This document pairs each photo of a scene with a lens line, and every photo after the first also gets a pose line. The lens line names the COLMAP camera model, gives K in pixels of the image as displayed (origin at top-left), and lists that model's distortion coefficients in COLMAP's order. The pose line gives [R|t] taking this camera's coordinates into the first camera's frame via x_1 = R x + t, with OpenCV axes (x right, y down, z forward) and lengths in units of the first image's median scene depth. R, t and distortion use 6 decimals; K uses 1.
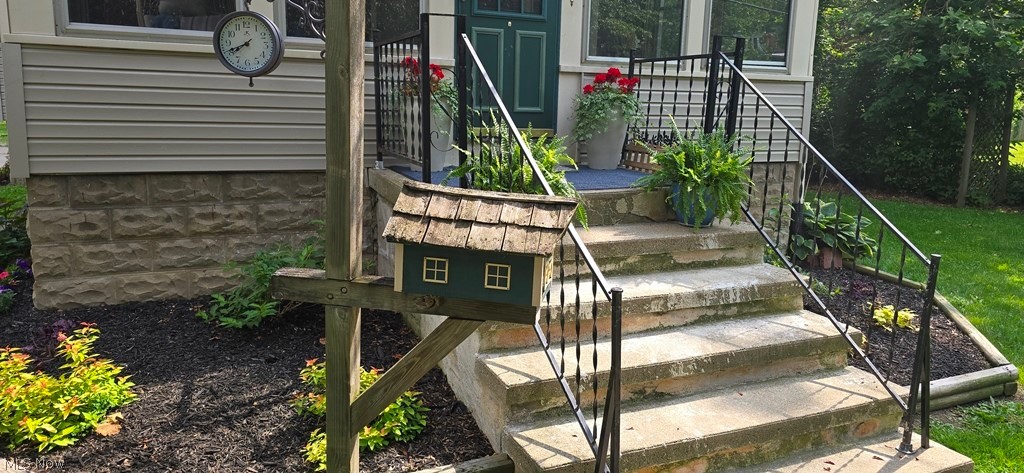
lens RADIAL K [[685.5, 0, 513.3], [0, 685.5, 228.0], [0, 0, 1]] dist [0.035336, -0.014382]
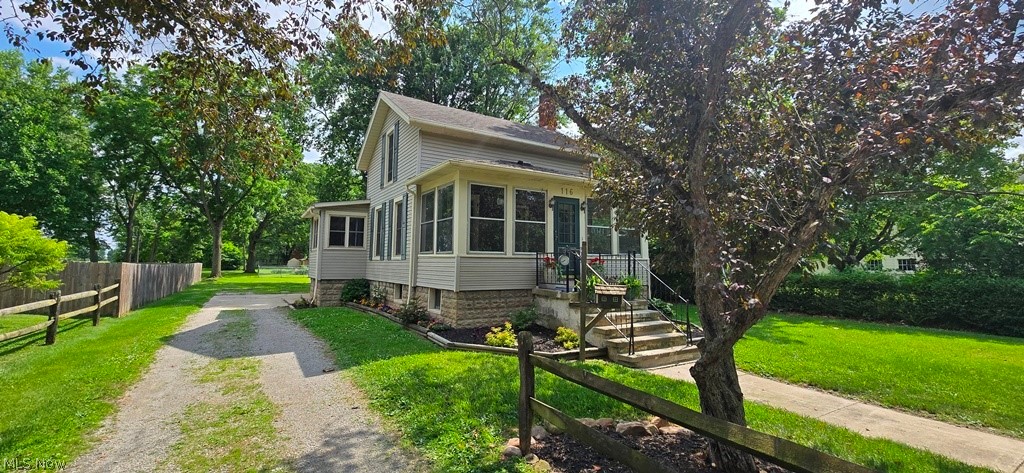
lens RADIAL K [[414.6, 0, 517.4], [0, 414.6, 233.0], [0, 0, 1]] dist [0.000312, -0.001199]
pose [[0.990887, -0.010606, 0.134276, -0.654534], [0.043979, 0.967734, -0.248107, 0.180649], [-0.127312, 0.251752, 0.959382, -1.205143]]
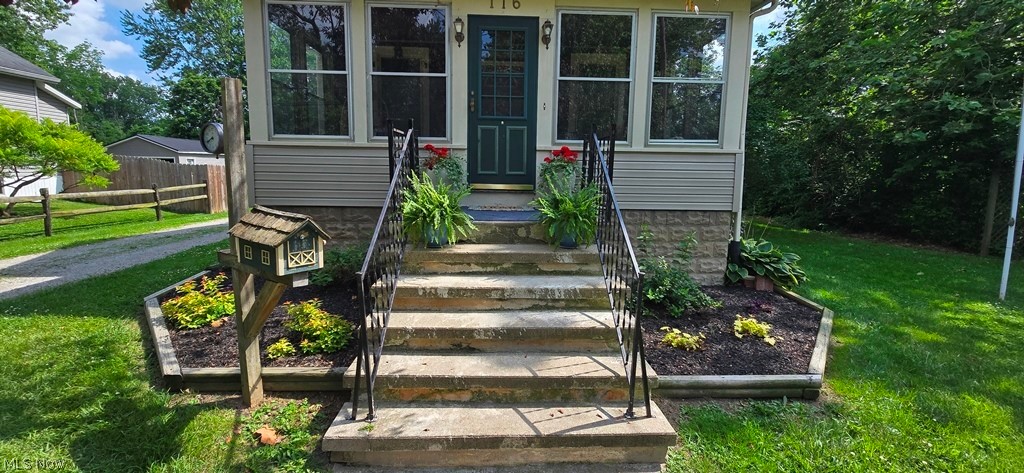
lens RADIAL K [[414.6, 0, 514.5], [0, 414.6, 234.0], [0, 0, 1]] dist [0.000312, -0.001199]
pose [[0.926730, 0.044196, -0.373118, 0.504552], [-0.059488, 0.997791, -0.029564, 0.001360], [0.370988, 0.049594, 0.927313, 0.110742]]
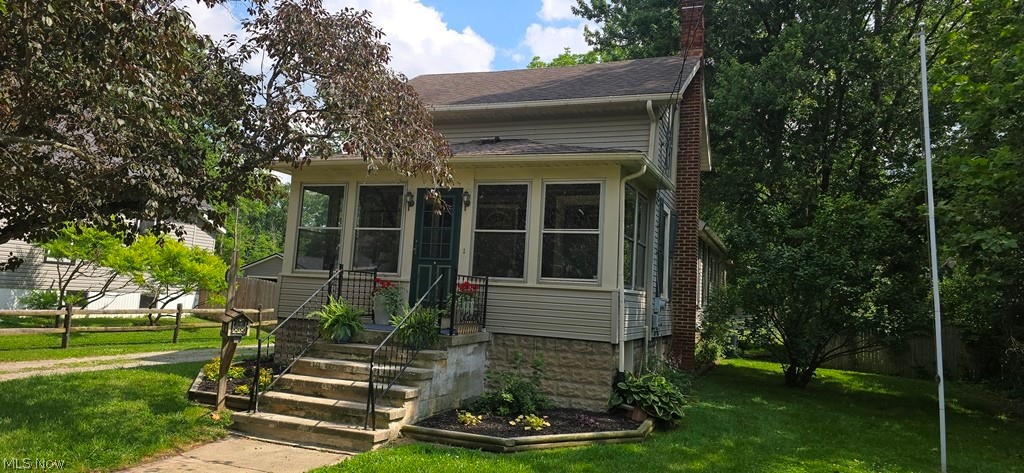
lens RADIAL K [[685.5, 0, 512.0], [0, 685.5, 226.5], [0, 0, 1]] dist [0.035336, -0.014382]
pose [[0.692812, -0.063826, -0.718288, 2.166534], [-0.166826, 0.954868, -0.245758, 0.112150], [0.701555, 0.290094, 0.650896, -0.362667]]
